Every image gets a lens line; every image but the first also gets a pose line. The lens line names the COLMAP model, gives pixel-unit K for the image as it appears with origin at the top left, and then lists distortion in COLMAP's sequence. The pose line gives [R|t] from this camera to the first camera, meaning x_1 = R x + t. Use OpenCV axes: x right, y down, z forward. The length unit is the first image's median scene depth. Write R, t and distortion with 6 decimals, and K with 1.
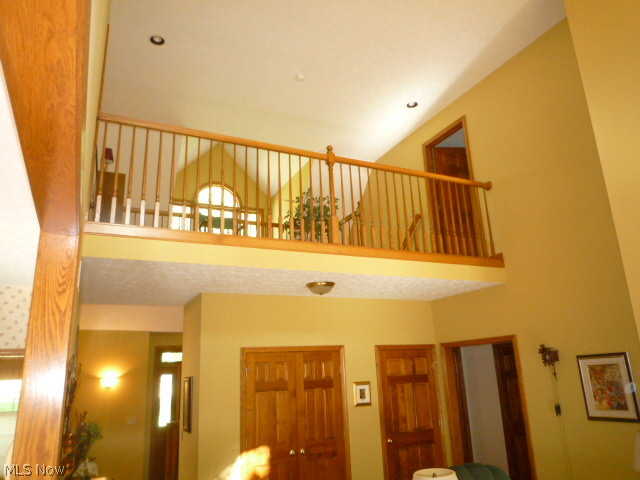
lens RADIAL K [[469.2, 0, 324.2], [0, 469.2, 237.9], [0, 0, 1]] dist [-0.000785, -0.052708]
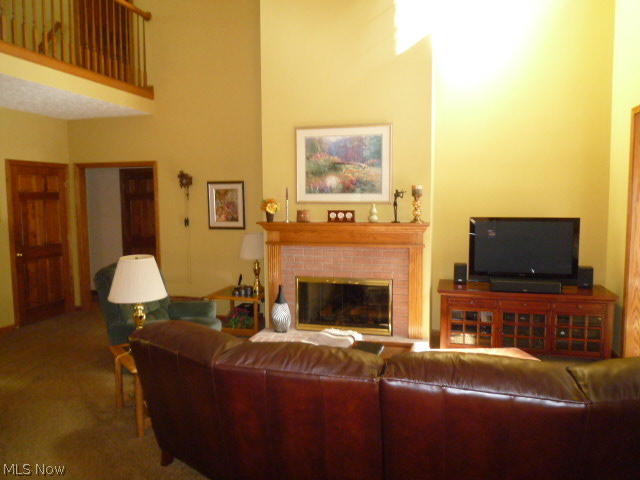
lens RADIAL K [[469.2, 0, 324.2], [0, 469.2, 237.9], [0, 0, 1]] dist [-0.000785, -0.052708]
pose [[0.665542, -0.025040, 0.745941, -0.162963], [-0.232201, 0.942892, 0.238826, 0.012980], [-0.709321, -0.332157, 0.621719, -0.062519]]
